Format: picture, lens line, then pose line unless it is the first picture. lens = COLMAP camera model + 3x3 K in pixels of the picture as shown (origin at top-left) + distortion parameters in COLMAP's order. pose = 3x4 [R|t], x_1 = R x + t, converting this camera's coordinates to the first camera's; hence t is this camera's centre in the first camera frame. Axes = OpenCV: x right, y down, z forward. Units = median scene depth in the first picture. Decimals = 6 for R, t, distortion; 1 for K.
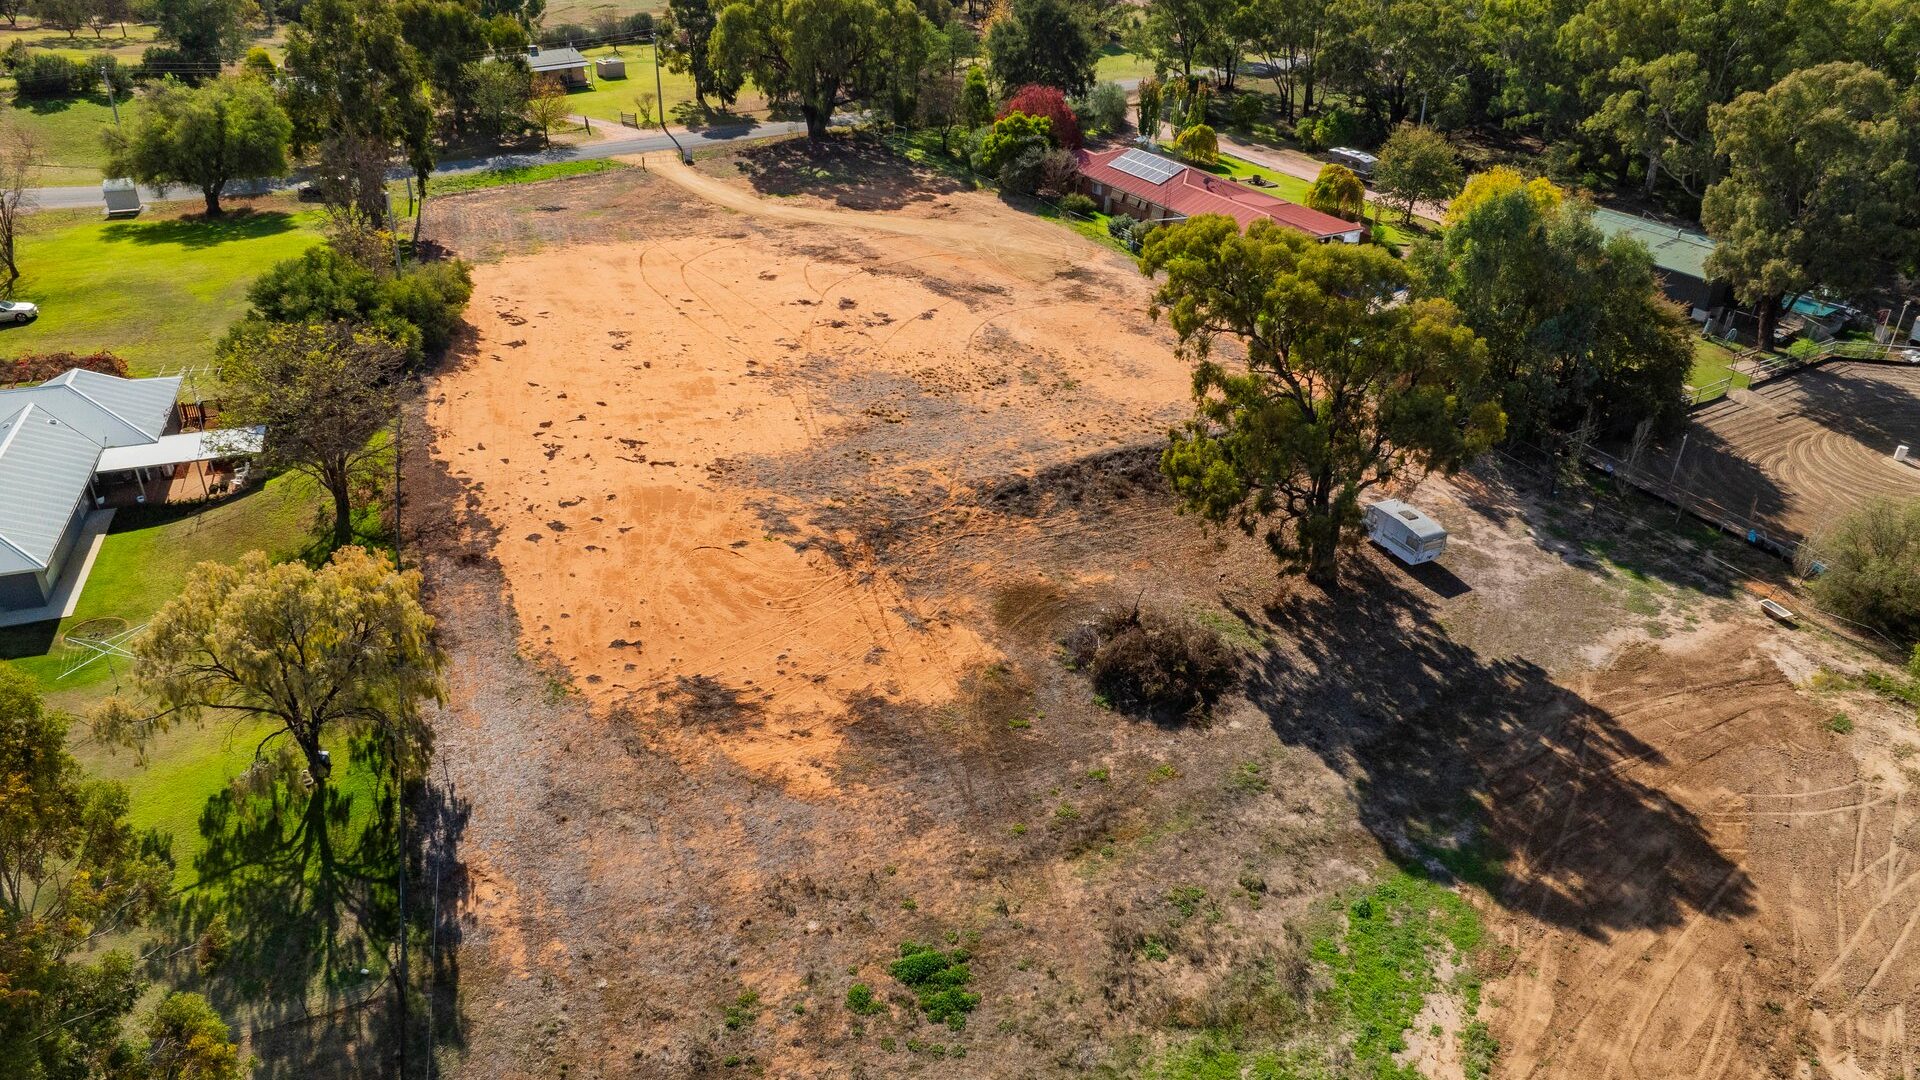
lens RADIAL K [[1353.1, 0, 958.7], [0, 1353.1, 535.0], [0, 0, 1]] dist [-0.029788, 0.013944]
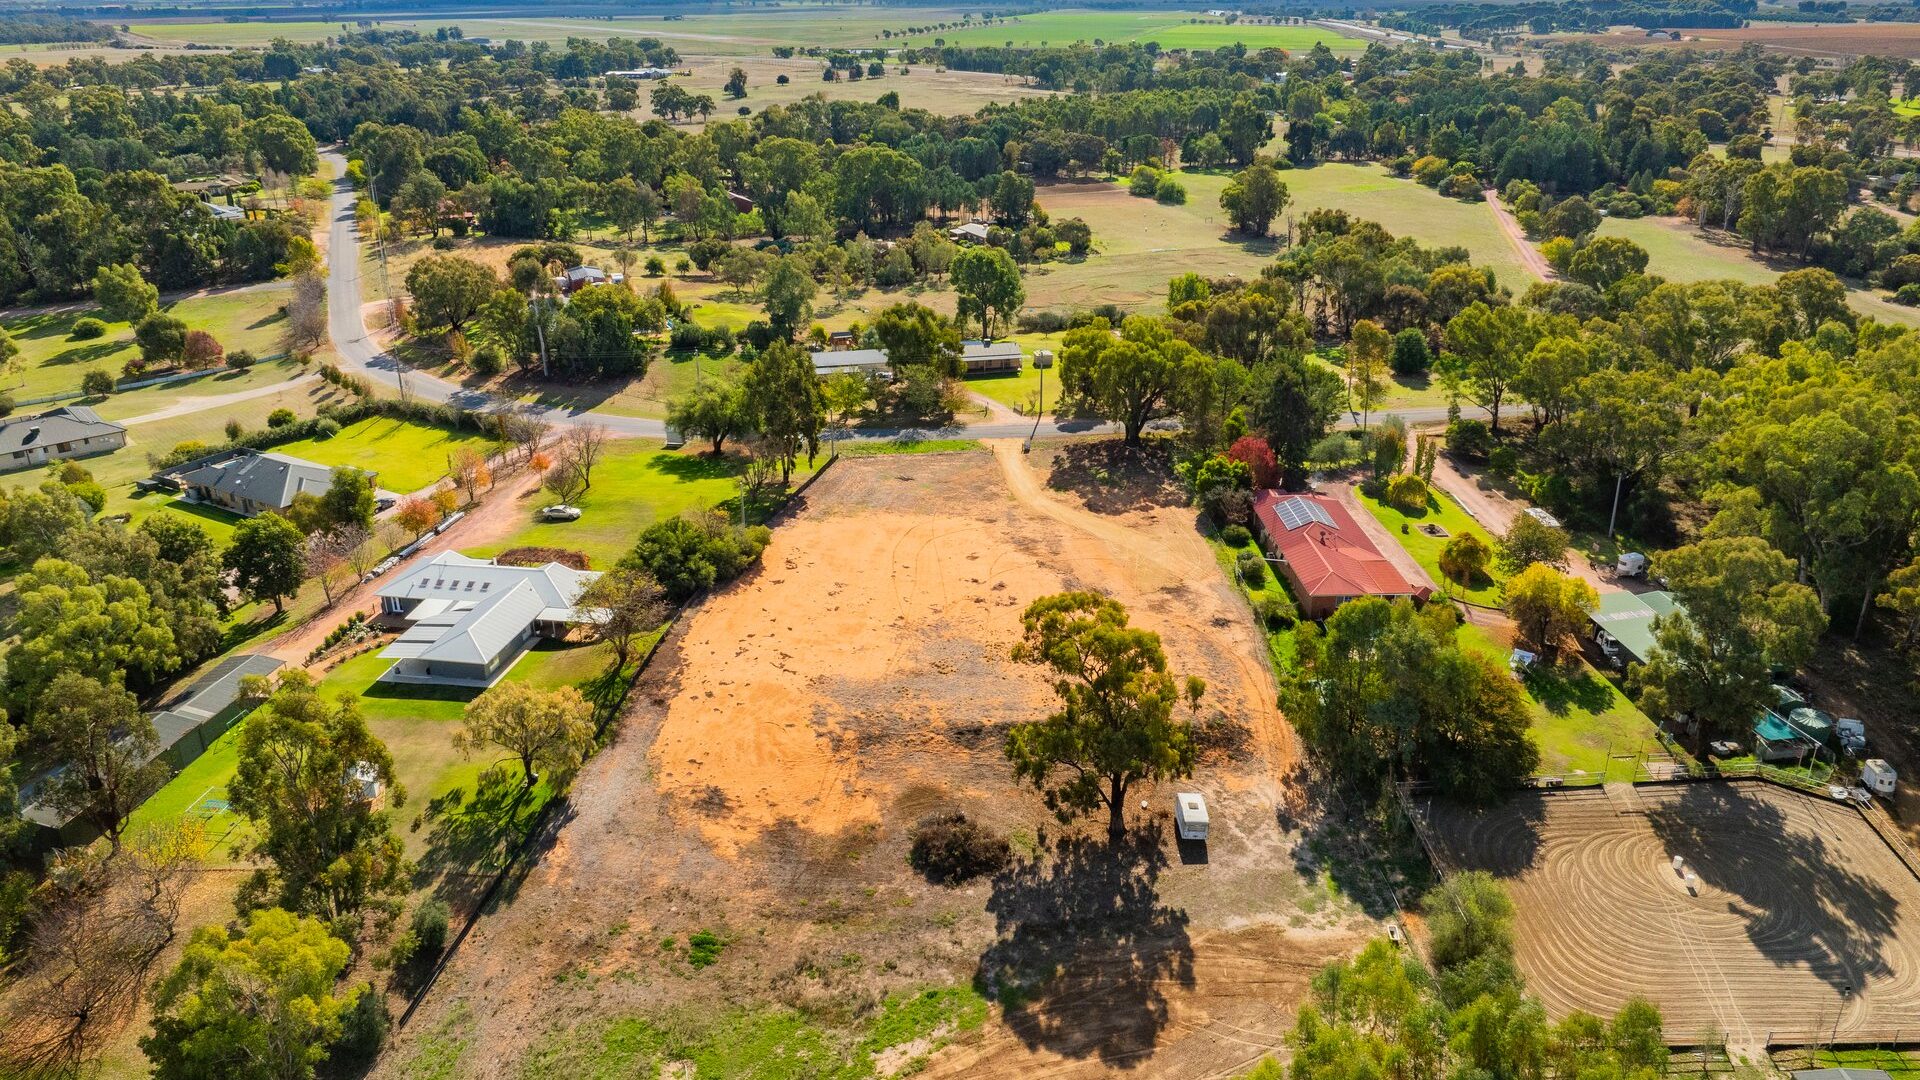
lens RADIAL K [[1353.1, 0, 958.7], [0, 1353.1, 535.0], [0, 0, 1]] dist [-0.029788, 0.013944]
pose [[0.875727, 0.160133, -0.455478, 0.773850], [-0.213612, 0.974543, -0.068081, -0.157420], [0.432981, 0.156916, 0.887640, -0.523216]]
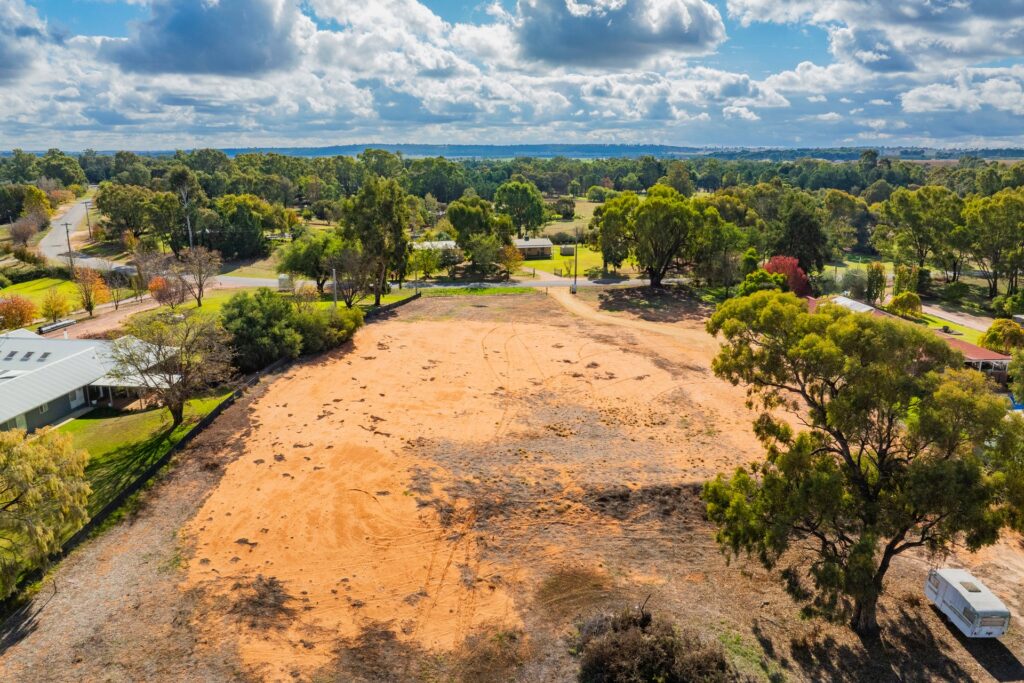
lens RADIAL K [[715.7, 0, 512.0], [0, 715.7, 341.5], [0, 0, 1]] dist [-0.030504, 0.009584]
pose [[0.904214, 0.093095, -0.416809, 0.231562], [-0.195710, 0.957771, -0.210648, -0.012764], [0.379597, 0.272045, 0.884250, 0.340313]]
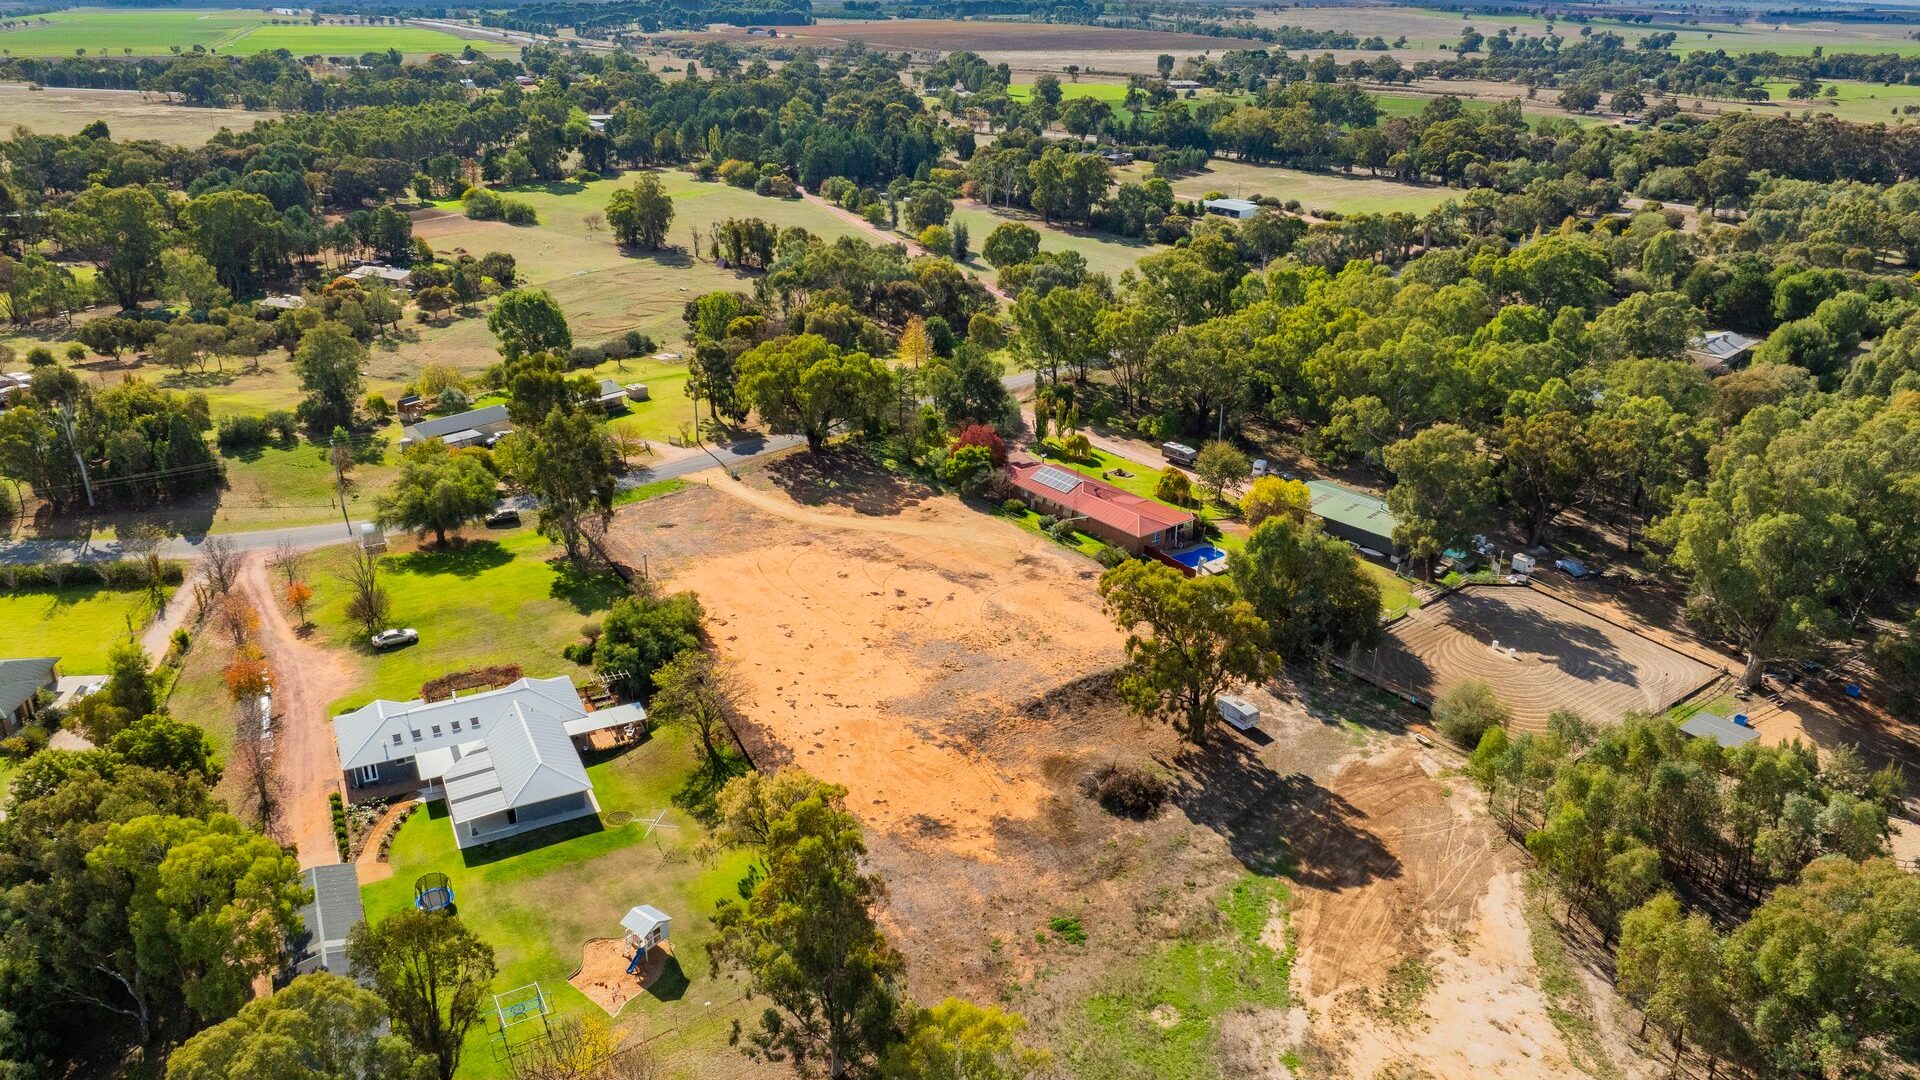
lens RADIAL K [[1364.4, 0, 960.0], [0, 1364.4, 540.0], [0, 0, 1]] dist [-0.026134, 0.007449]
pose [[0.989615, -0.058366, 0.131361, -0.312281], [0.072758, 0.991532, -0.107569, -0.068657], [-0.123970, 0.116010, 0.985481, -0.921841]]
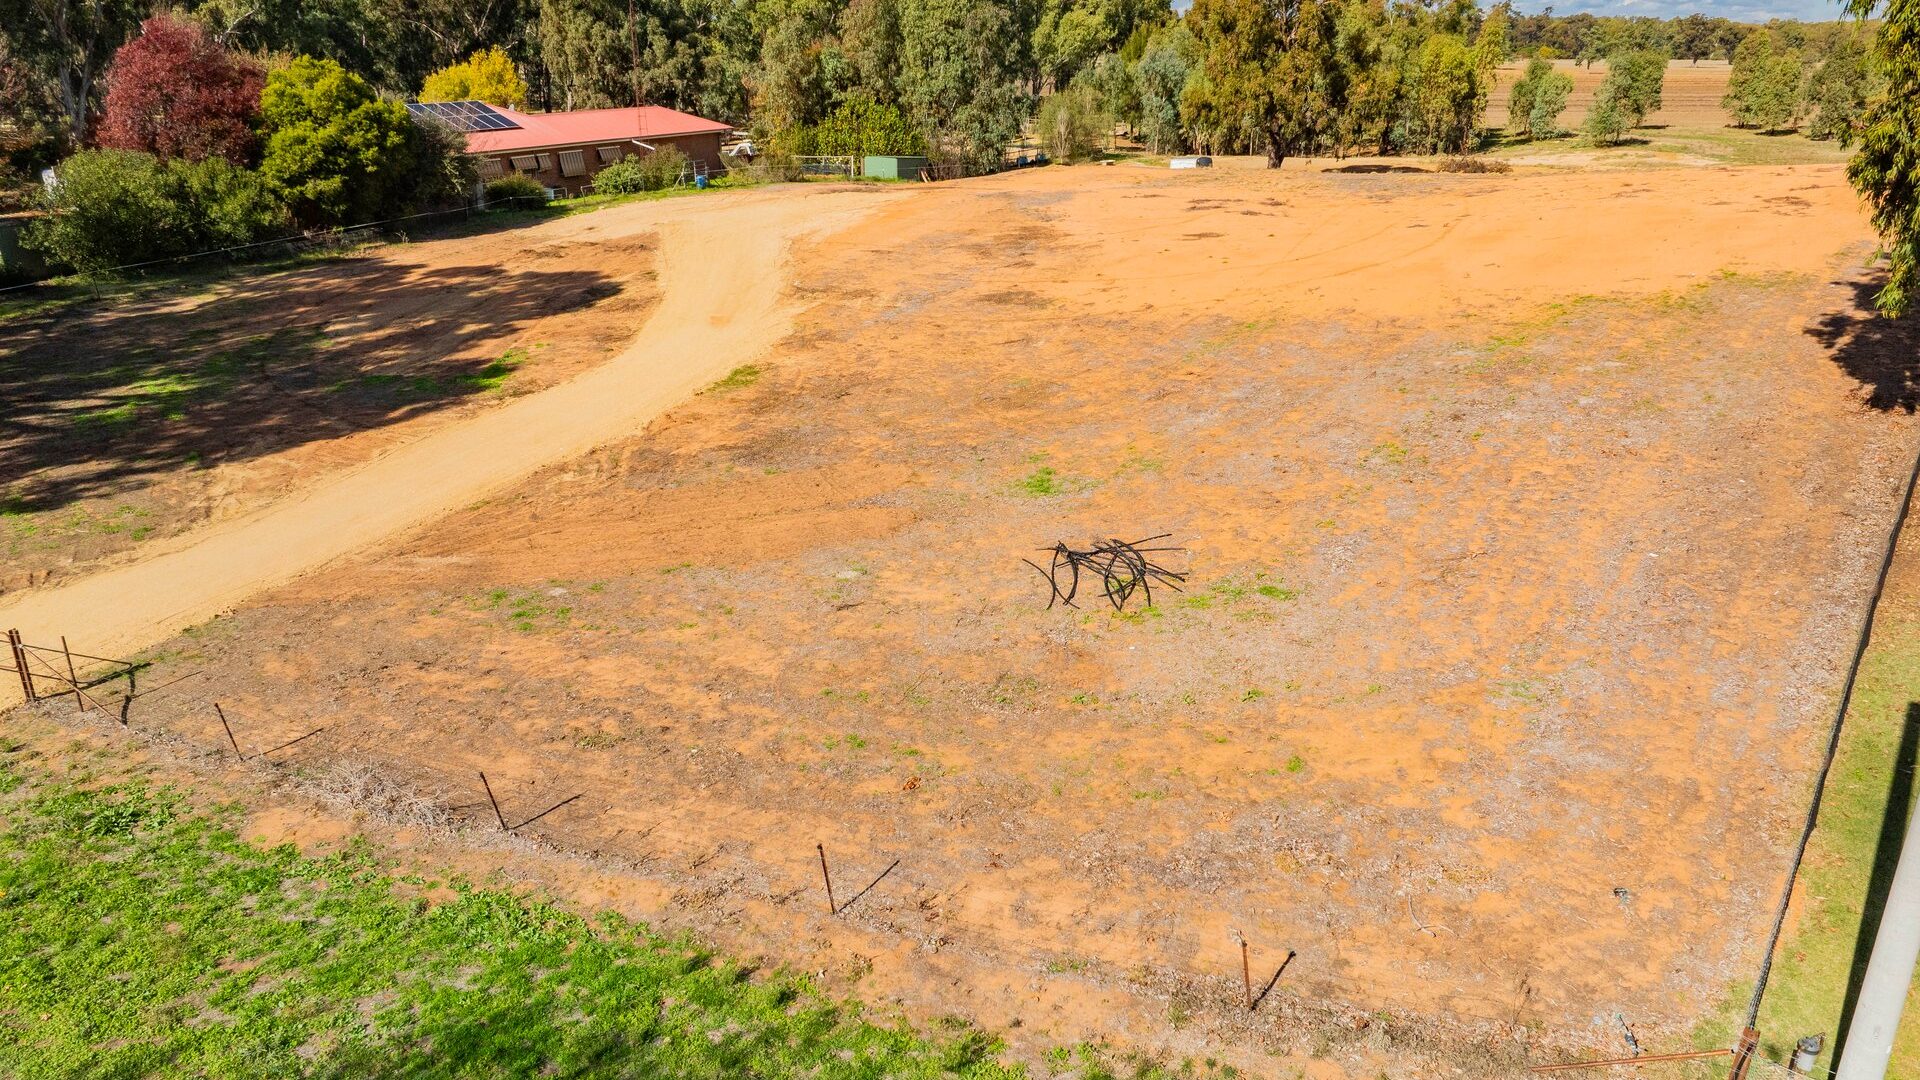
lens RADIAL K [[1353.1, 0, 958.7], [0, 1353.1, 535.0], [0, 0, 1]] dist [-0.029788, 0.013944]
pose [[-0.542236, -0.307827, 0.781807, -0.786277], [0.395718, 0.727258, 0.560806, -0.637892], [-0.741206, 0.613465, -0.272532, 1.882405]]
